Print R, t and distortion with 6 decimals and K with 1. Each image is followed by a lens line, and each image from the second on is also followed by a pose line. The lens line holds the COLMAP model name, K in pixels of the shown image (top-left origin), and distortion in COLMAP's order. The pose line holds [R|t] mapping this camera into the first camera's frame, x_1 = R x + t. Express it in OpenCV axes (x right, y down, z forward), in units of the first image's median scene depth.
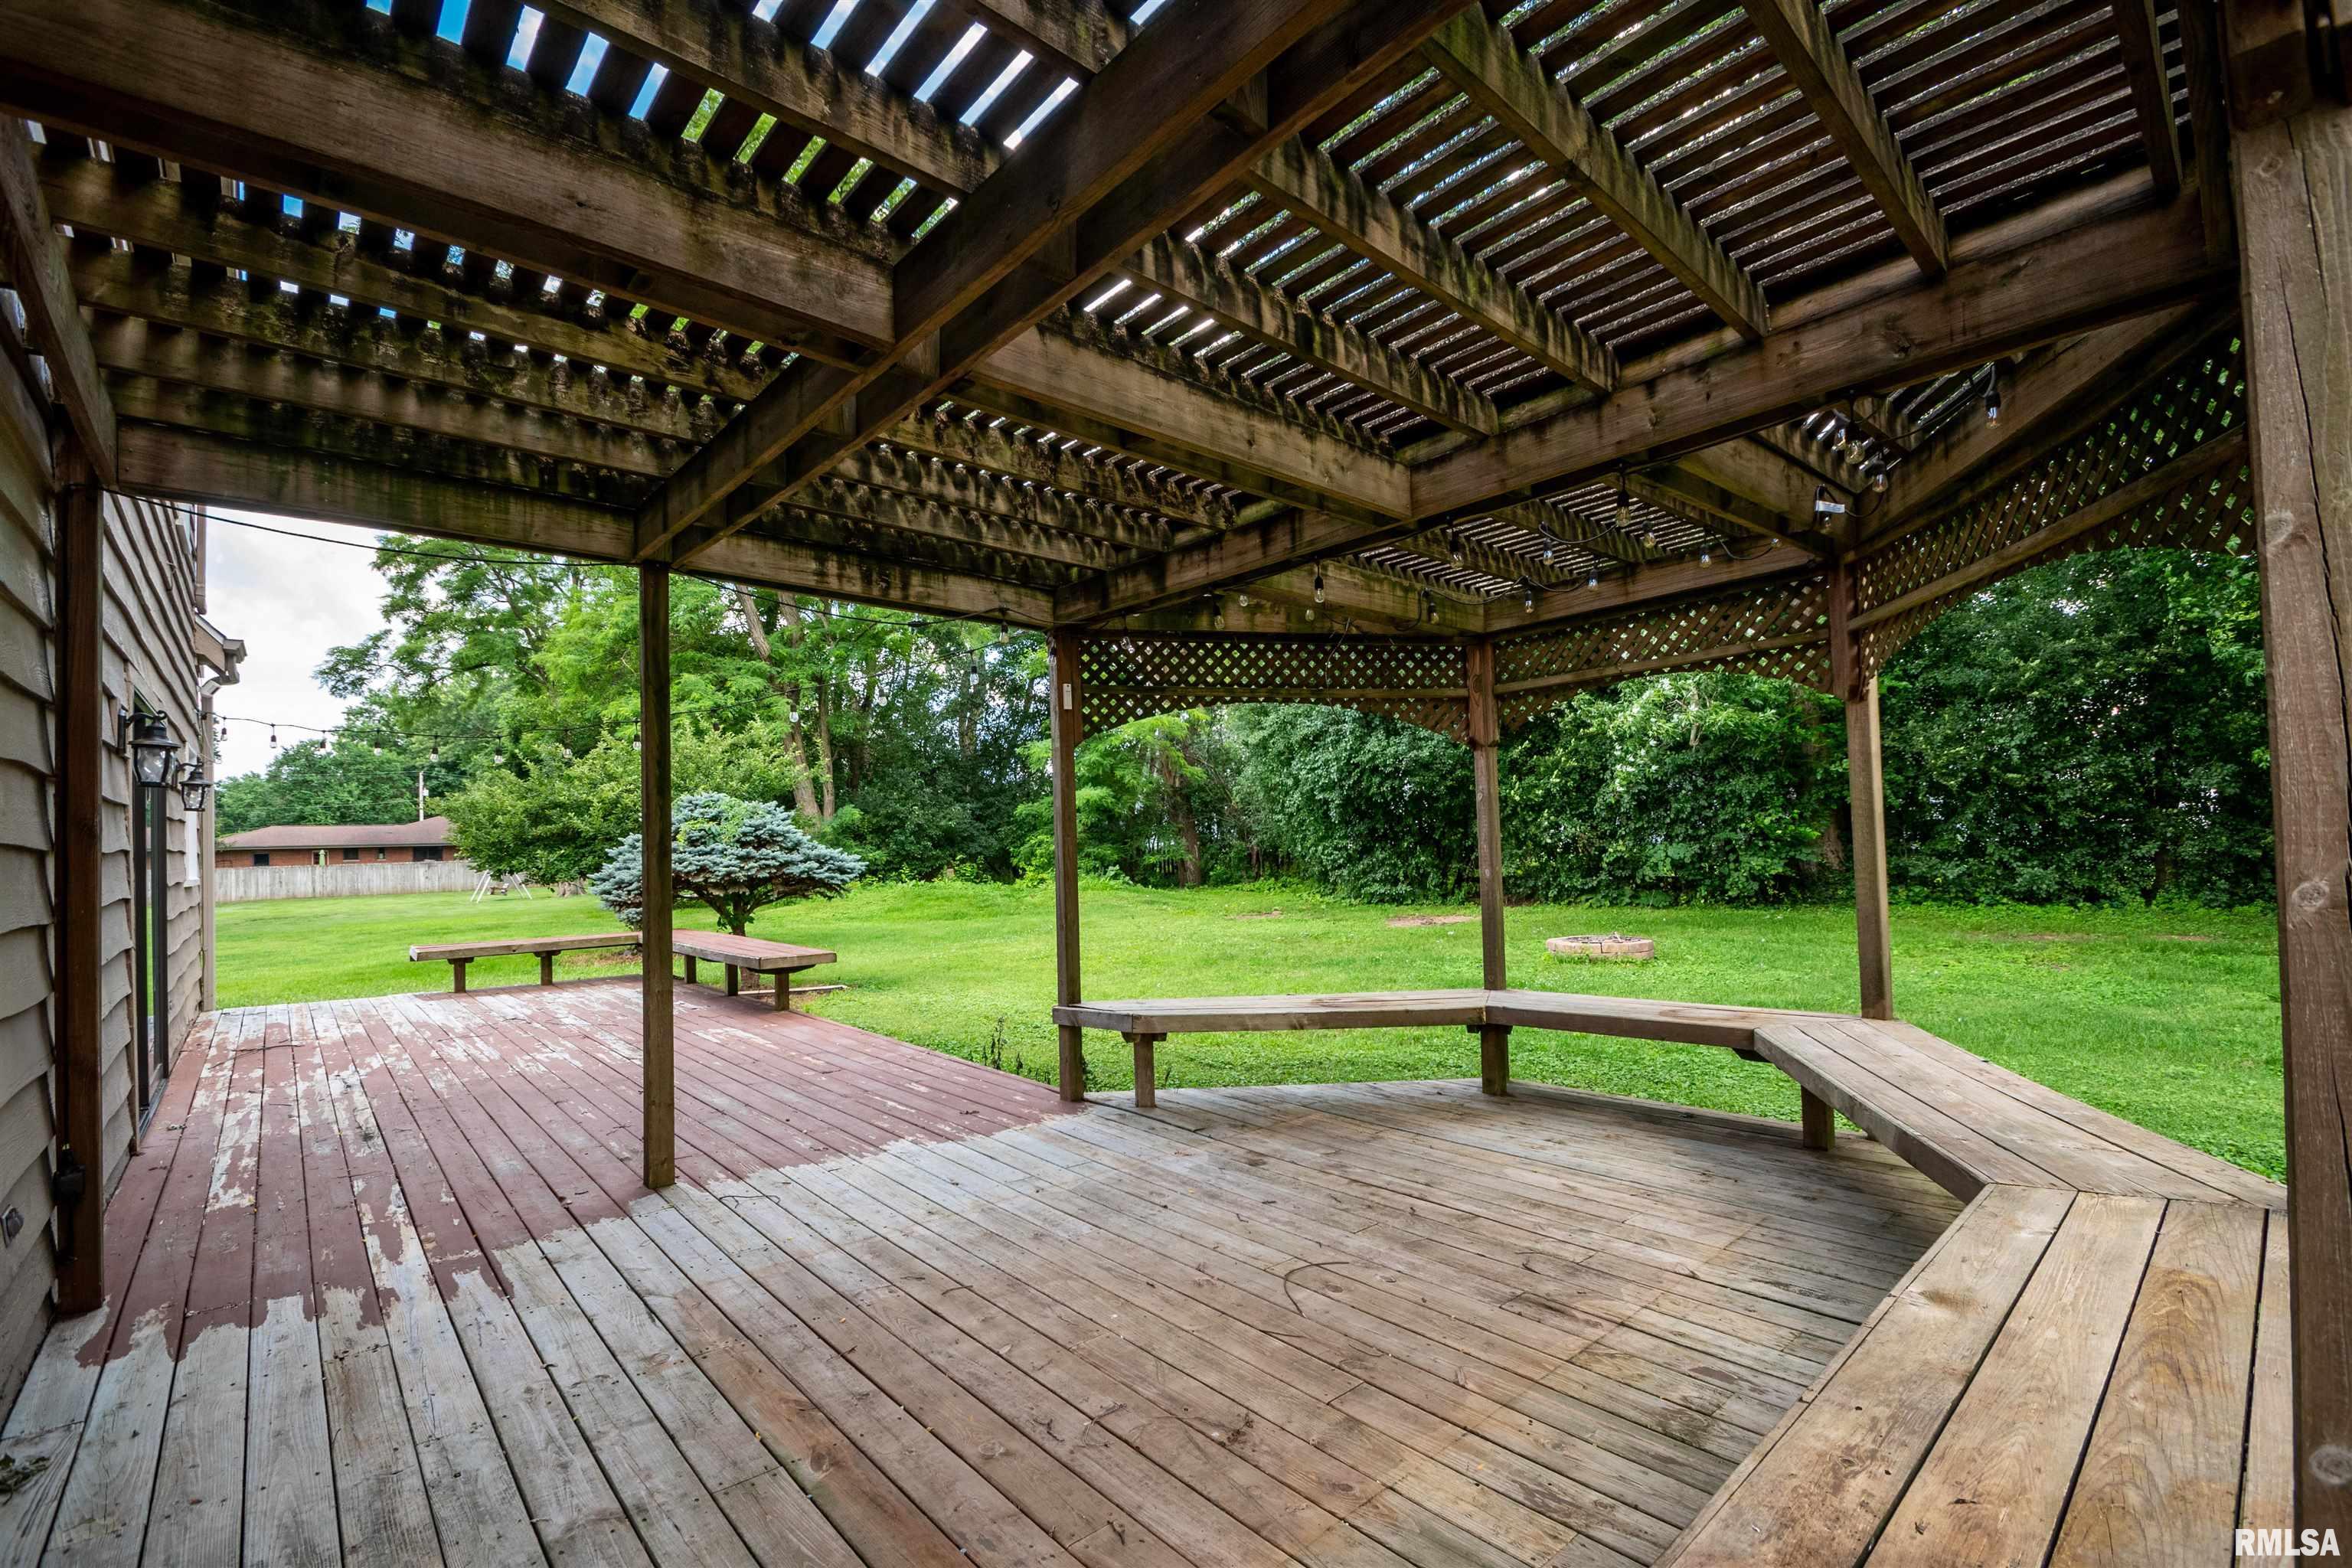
lens RADIAL K [[1060.7, 0, 1176.0], [0, 1060.7, 784.0], [0, 0, 1]] dist [-0.000923, -0.000270]
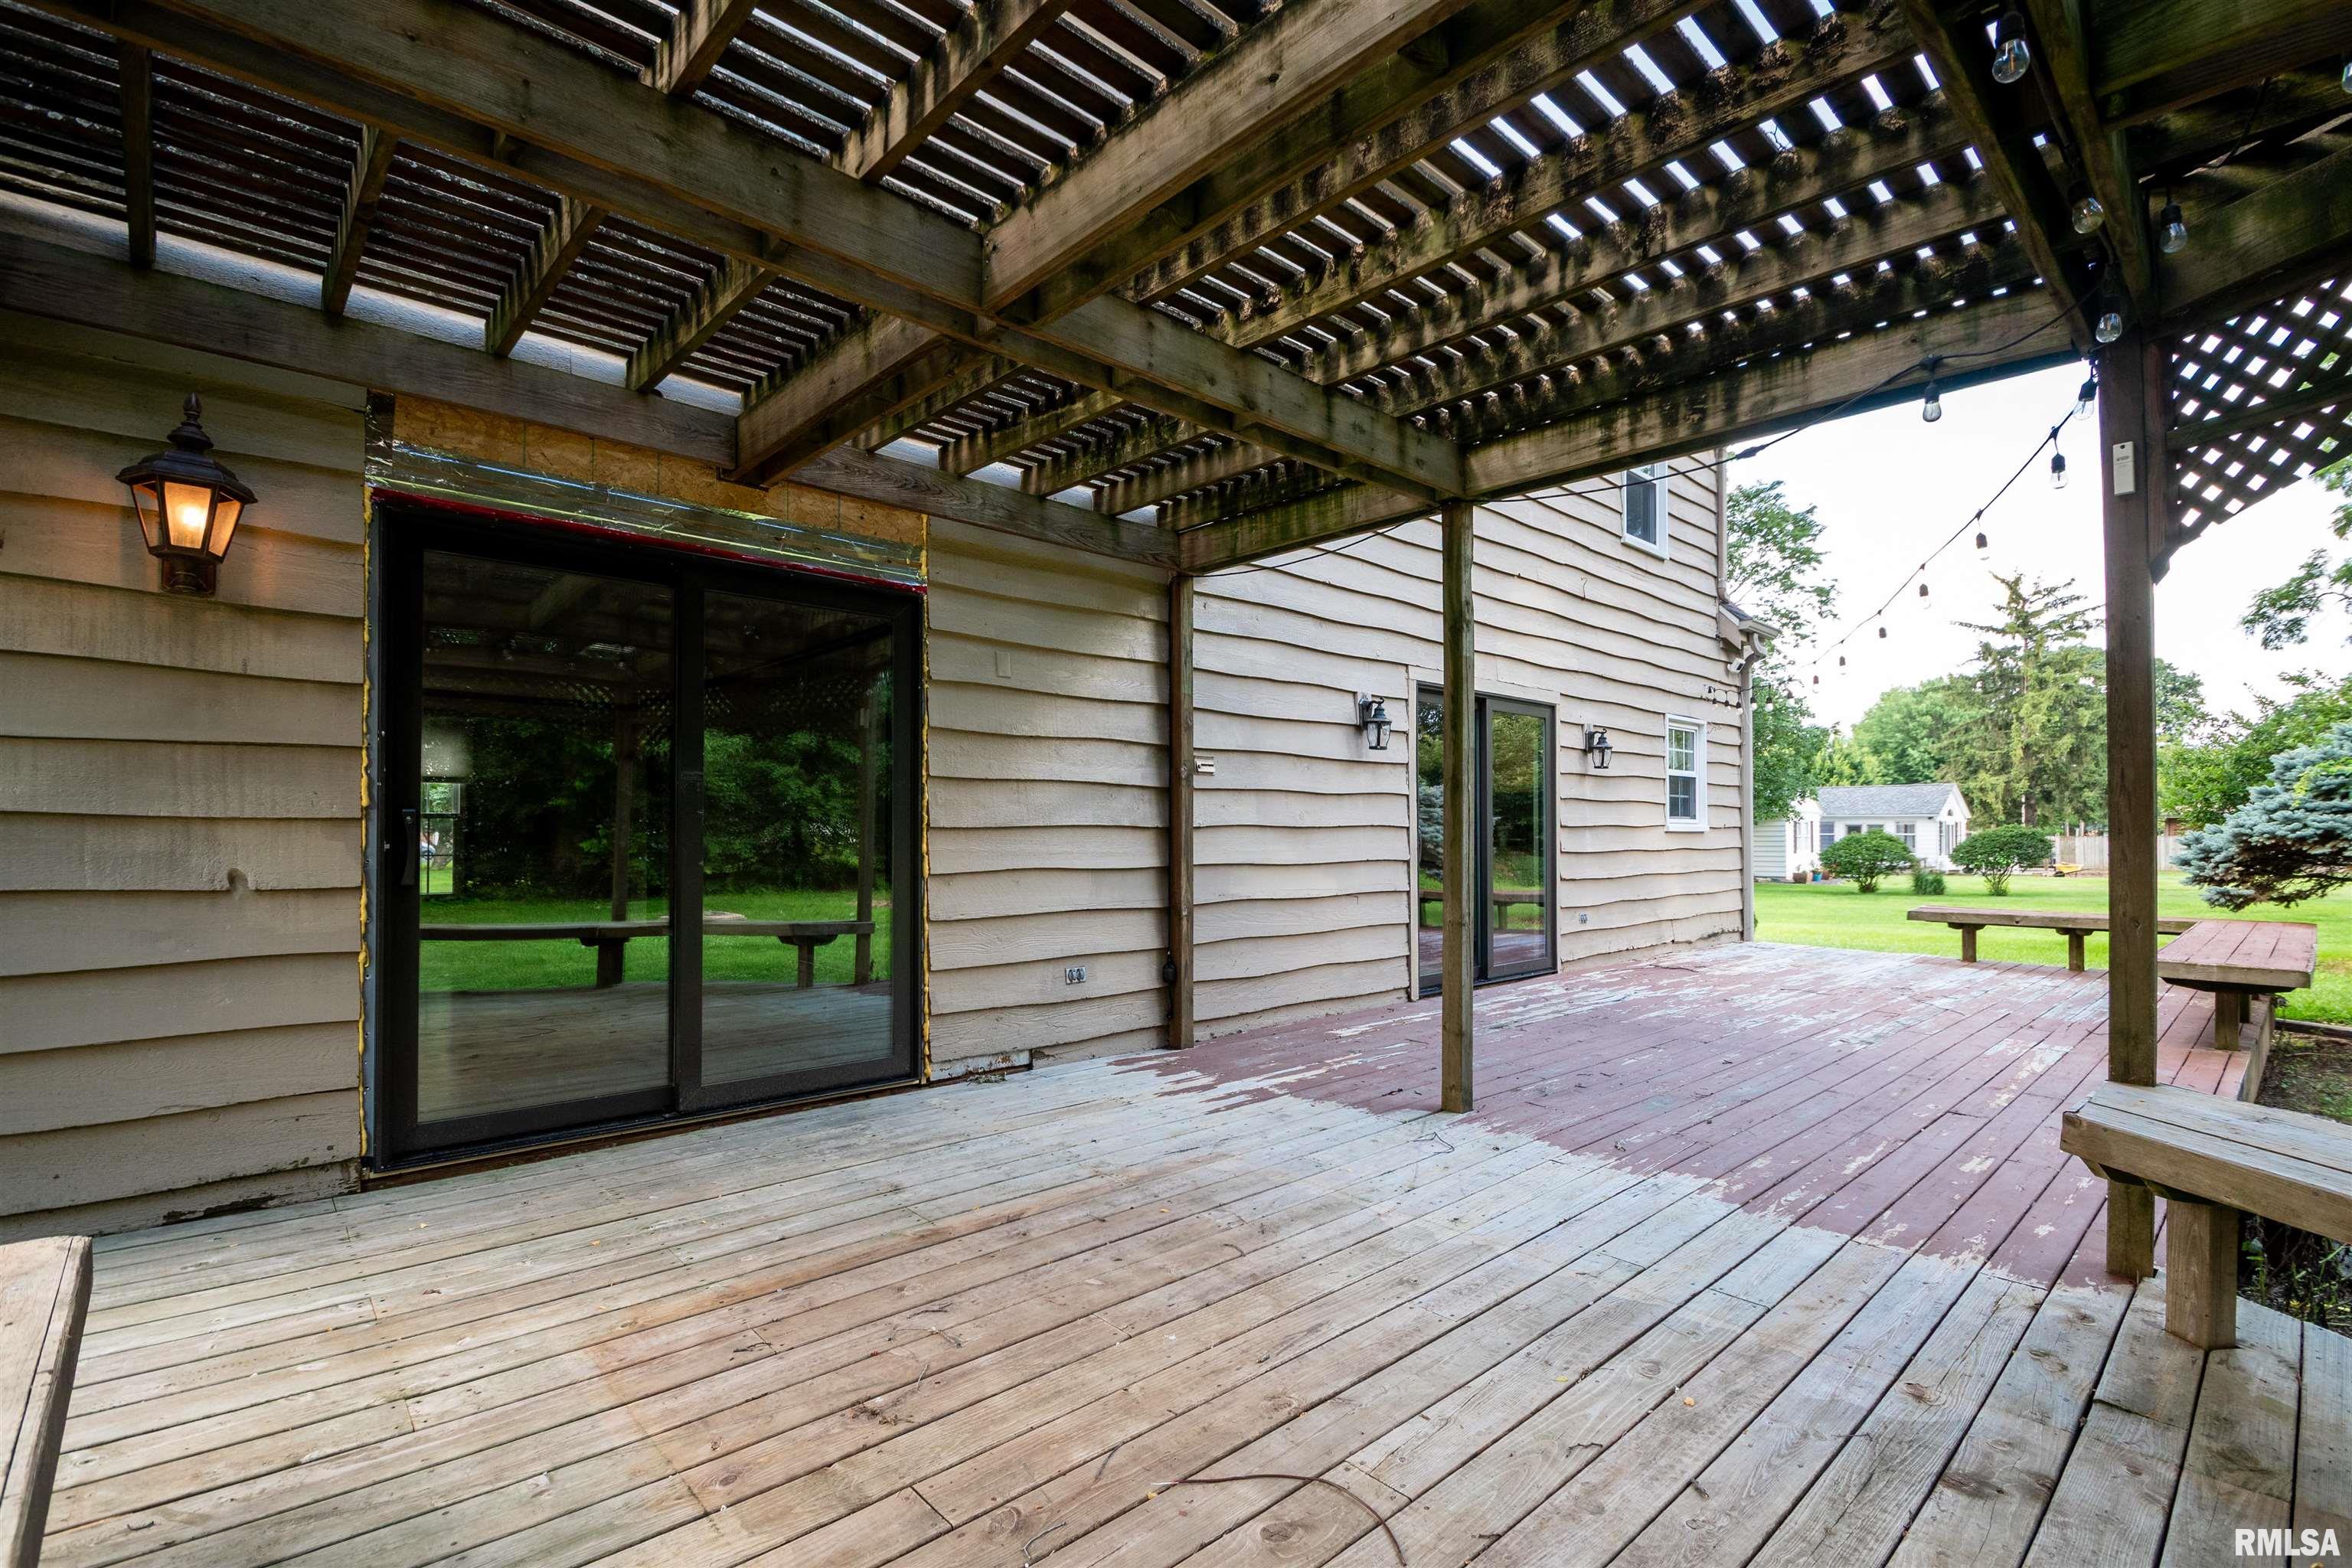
lens RADIAL K [[1068.7, 0, 1174.0], [0, 1068.7, 814.7], [0, 0, 1]] dist [-0.003492, -0.000432]
pose [[-0.011644, 0.002534, -0.999929, 0.508997], [0.045295, 0.998972, 0.002004, 0.073903], [0.998906, -0.045268, -0.011746, 0.704954]]
